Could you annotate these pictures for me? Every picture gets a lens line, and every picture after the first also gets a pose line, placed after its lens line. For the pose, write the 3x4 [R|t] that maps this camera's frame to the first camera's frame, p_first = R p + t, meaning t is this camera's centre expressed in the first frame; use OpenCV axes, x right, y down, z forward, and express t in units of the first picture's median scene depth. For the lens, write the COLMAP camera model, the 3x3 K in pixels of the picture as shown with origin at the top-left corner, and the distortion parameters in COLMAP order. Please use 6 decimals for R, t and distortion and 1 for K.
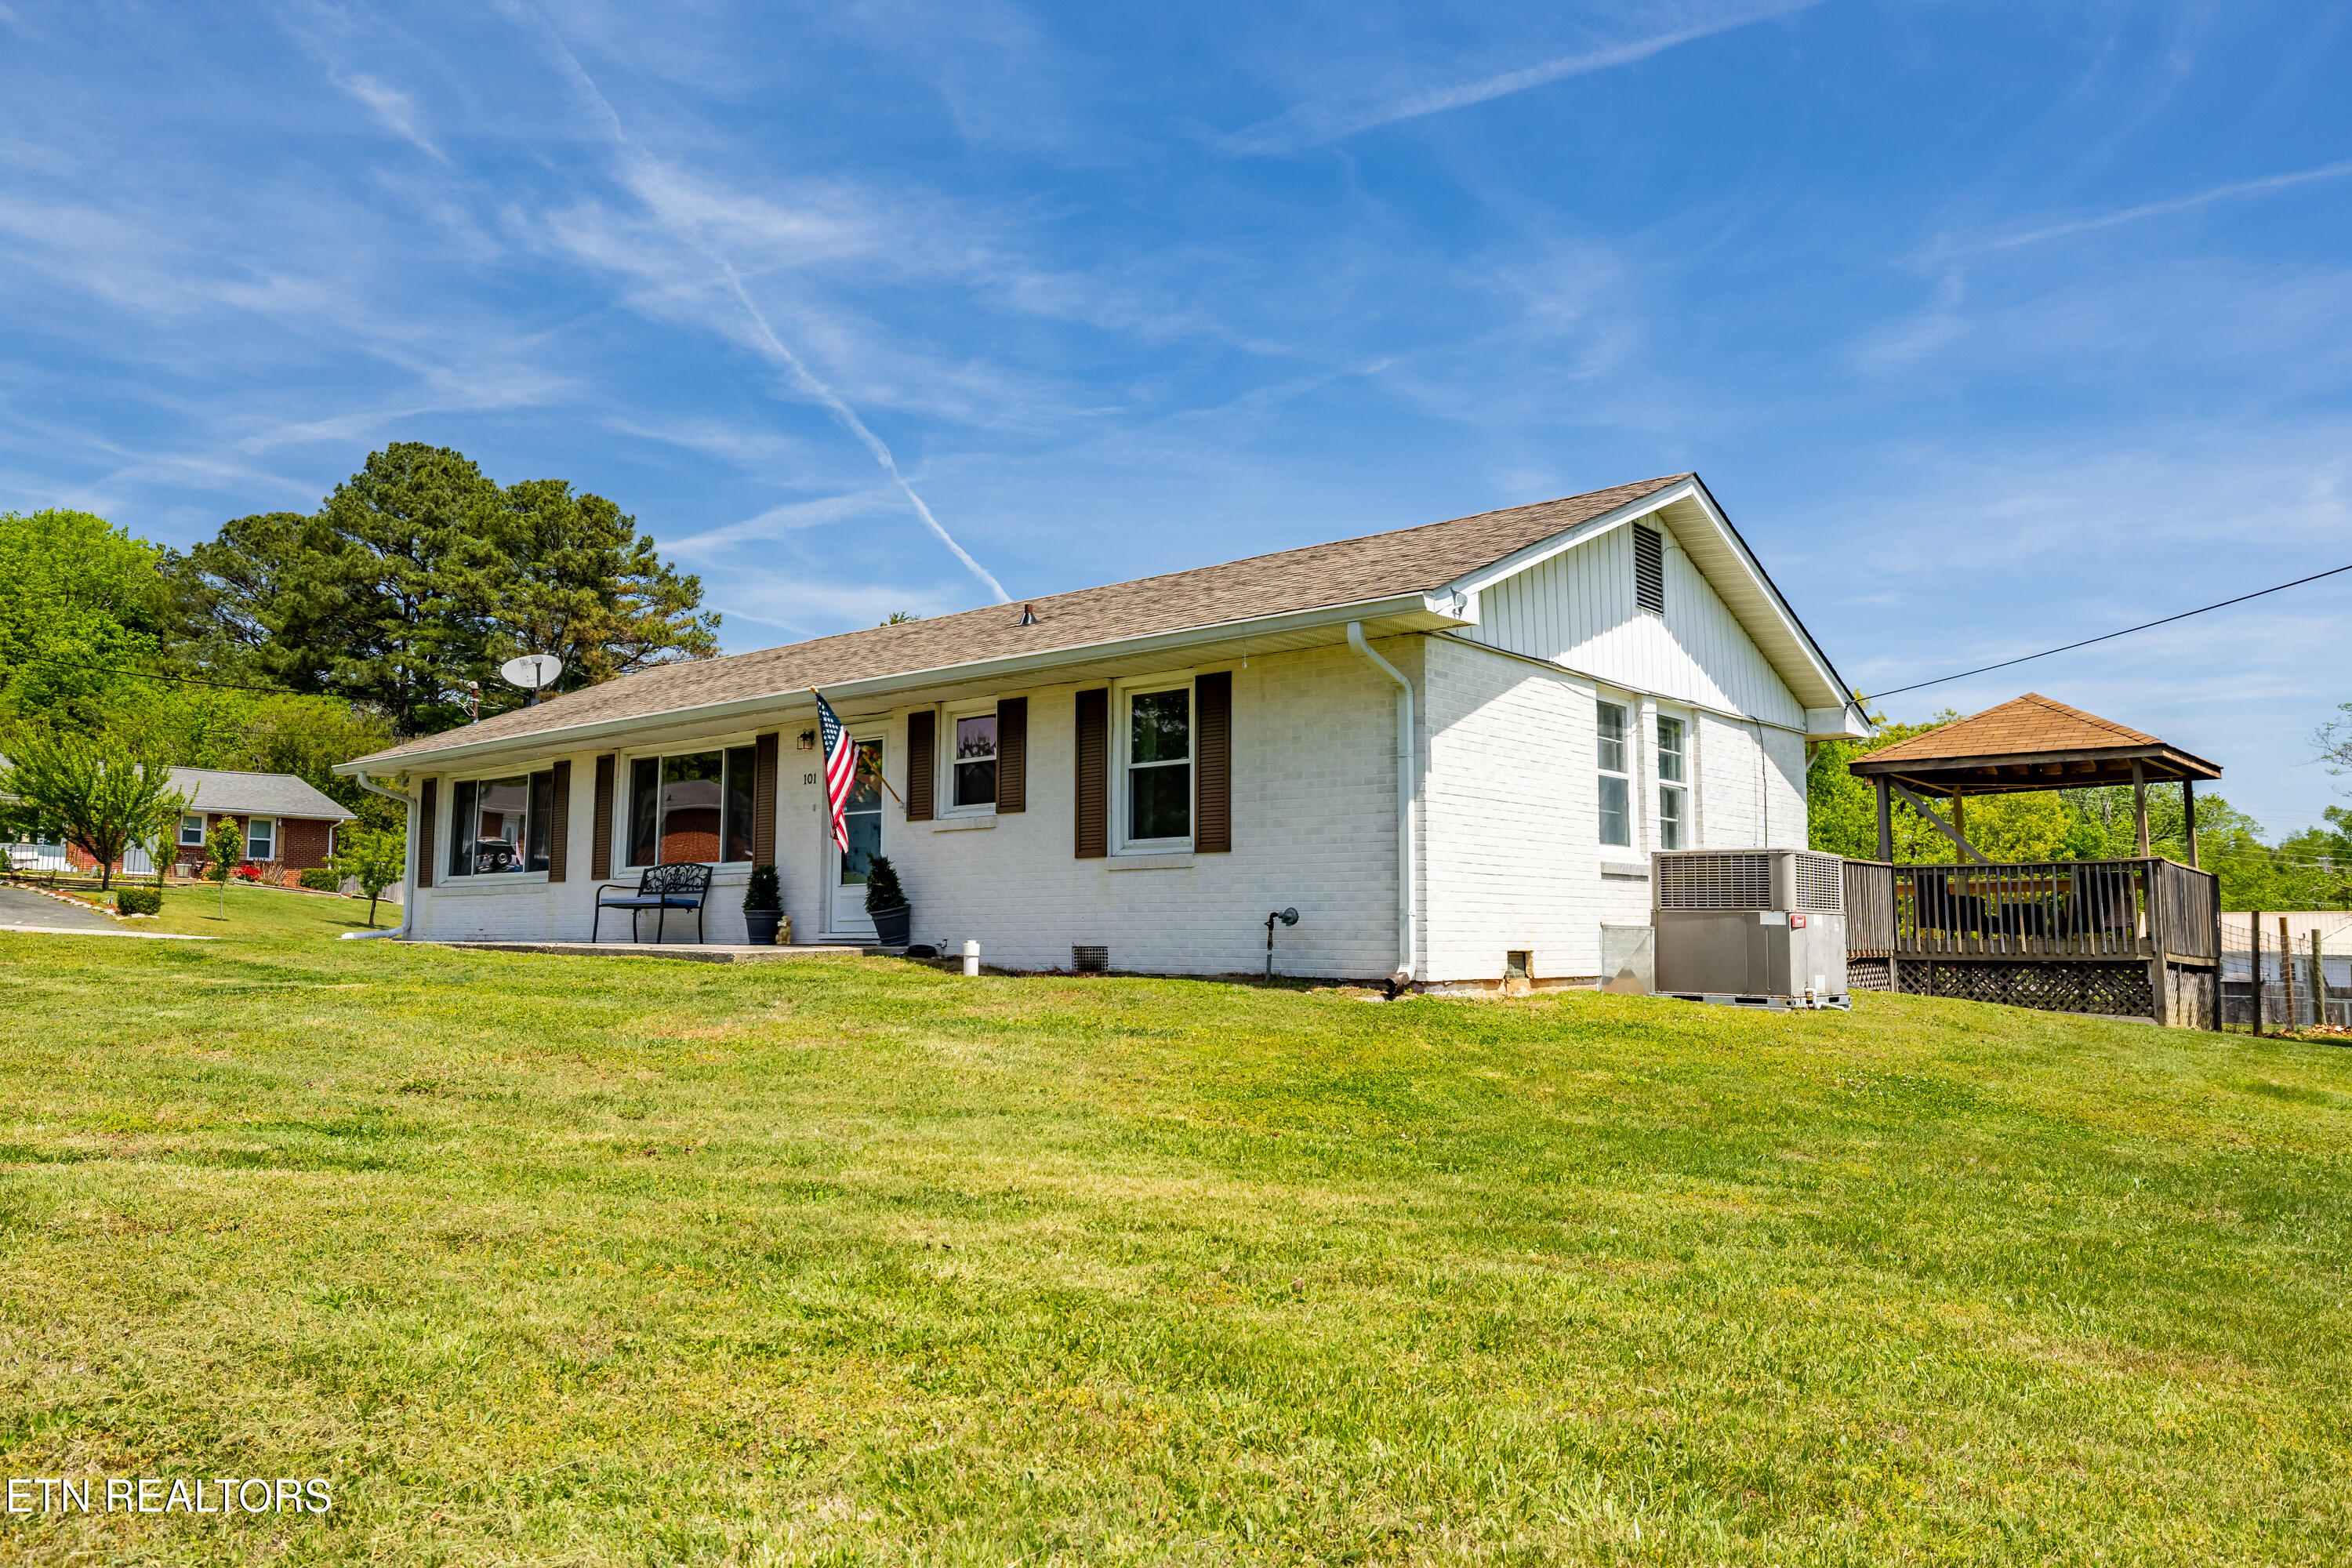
lens RADIAL K [[1656.6, 0, 1176.8], [0, 1656.6, 790.1], [0, 0, 1]] dist [-0.013693, 0.006454]
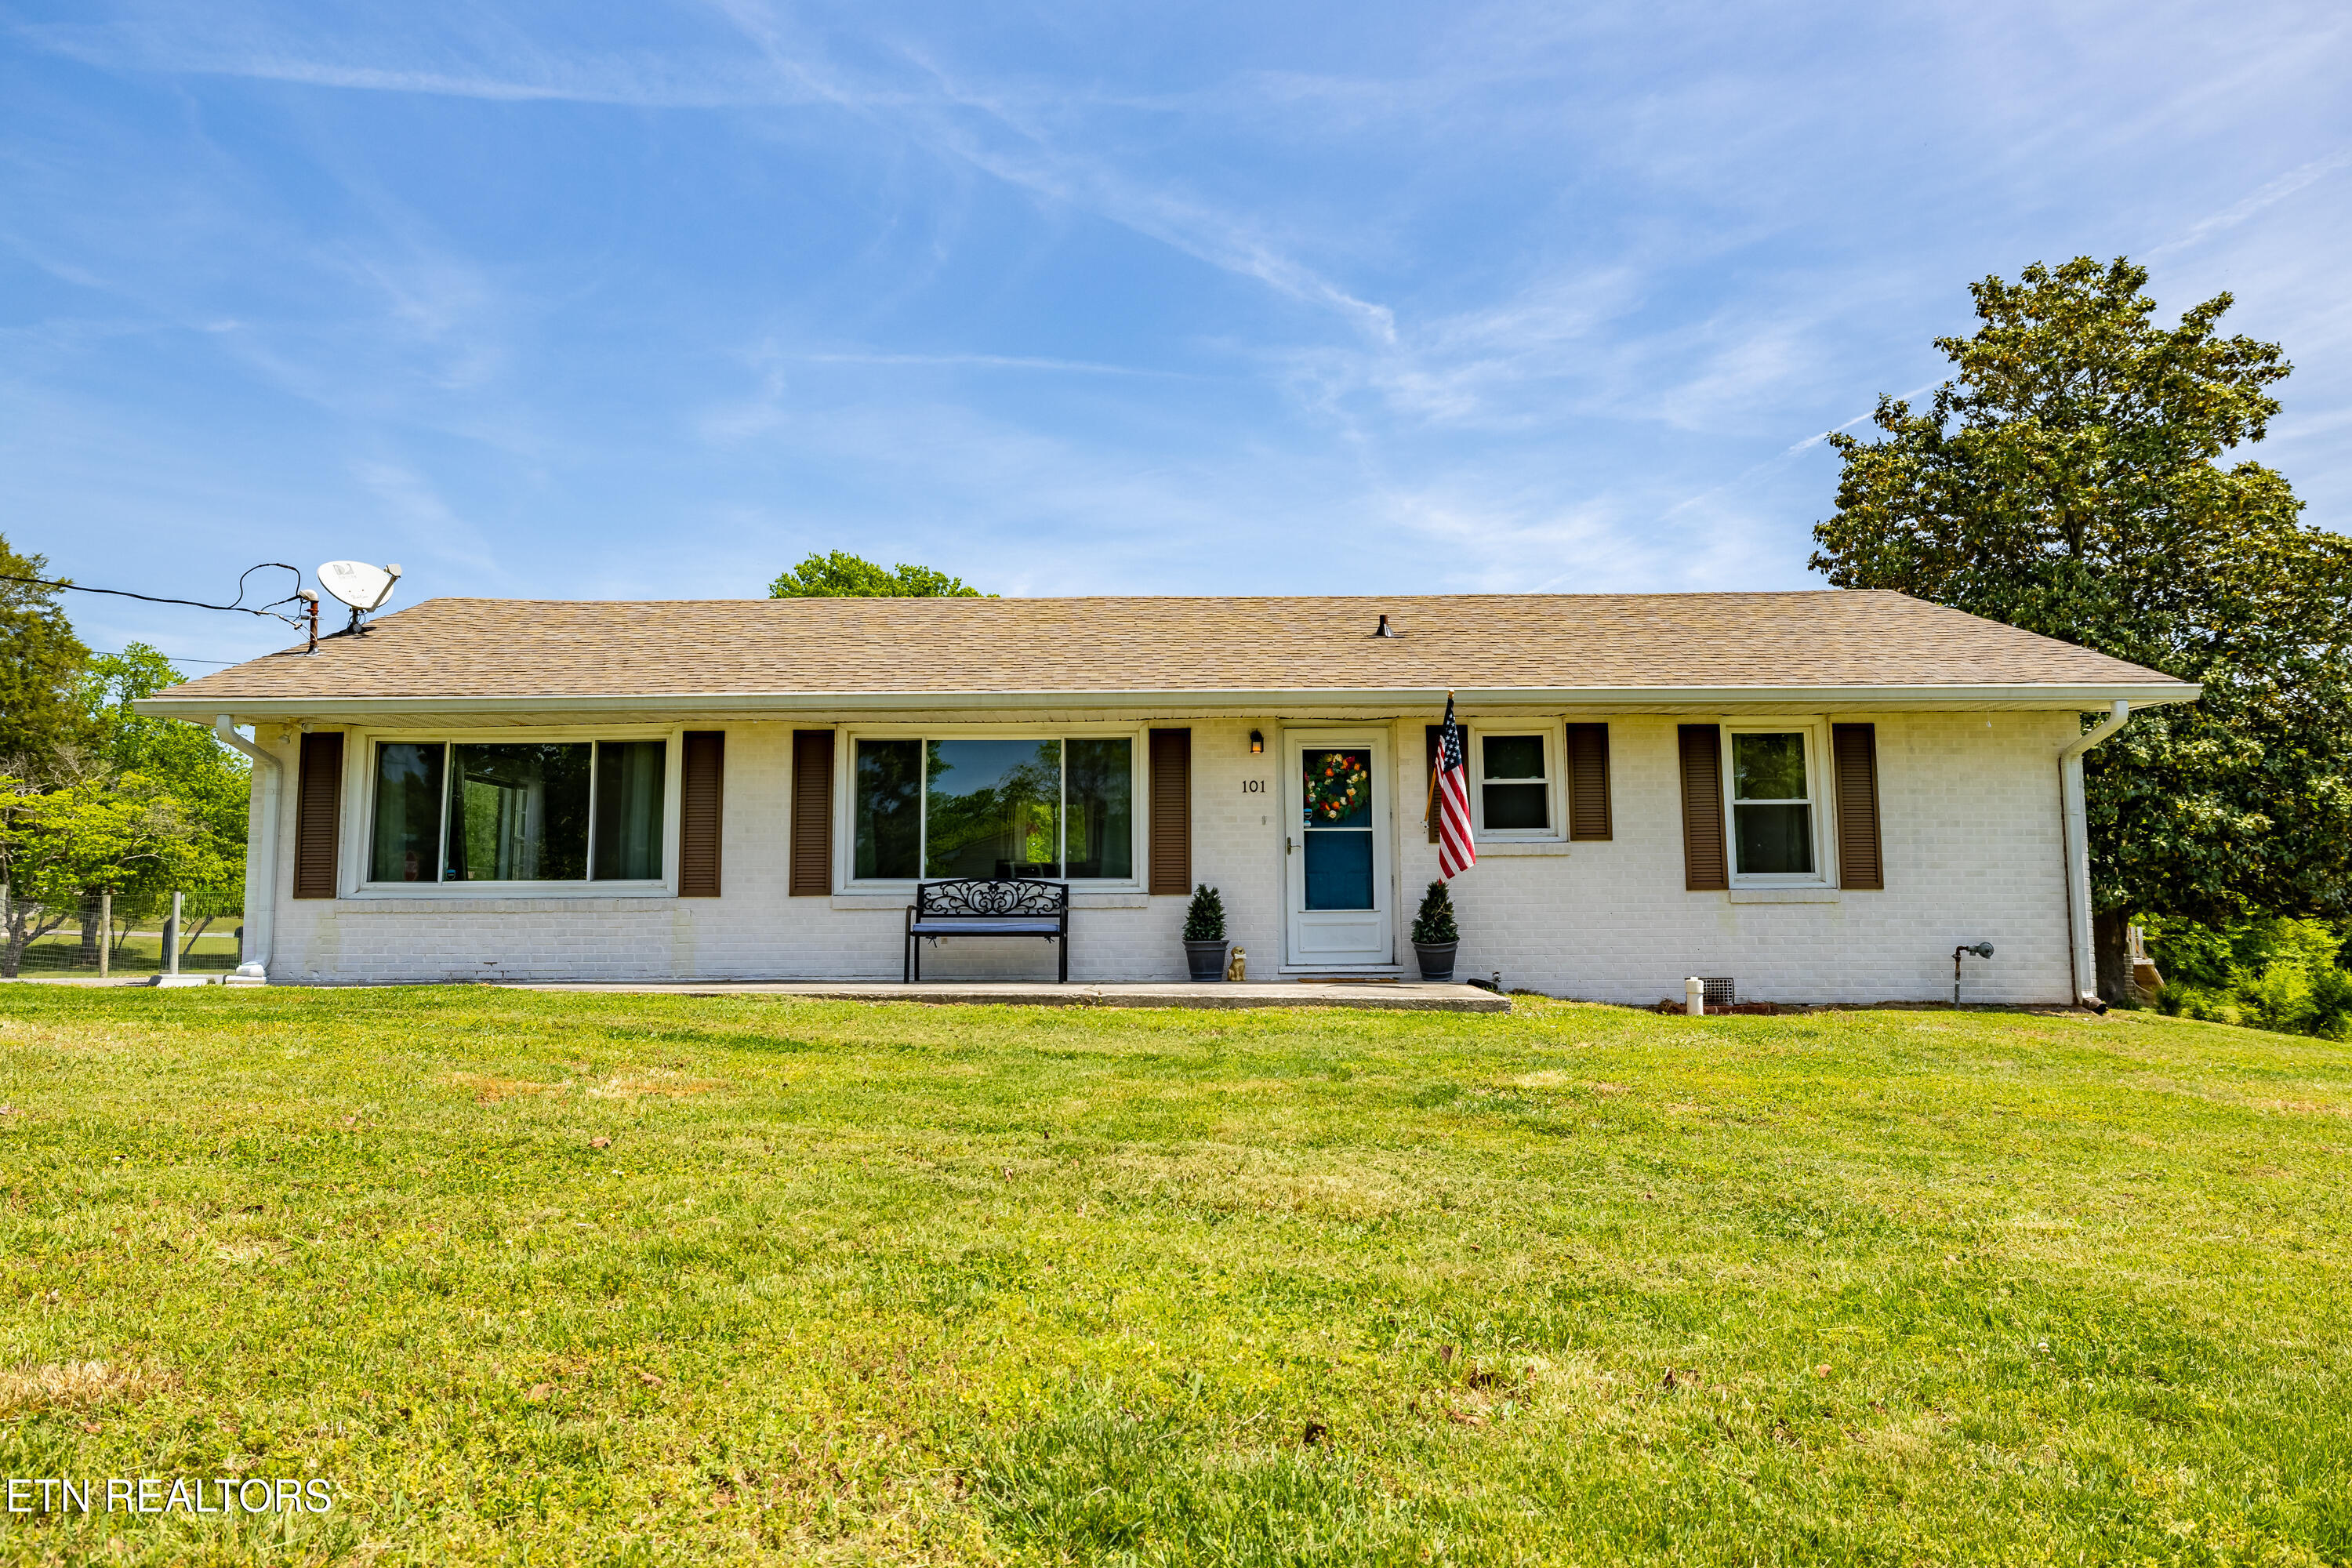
lens RADIAL K [[1491.5, 0, 1165.7], [0, 1491.5, 782.9], [0, 0, 1]] dist [-0.006330, -0.005570]
pose [[0.753664, 0.059809, 0.654533, -0.824768], [-0.052784, 0.998142, -0.030429, 0.018893], [-0.655137, -0.011616, 0.755421, 0.486307]]
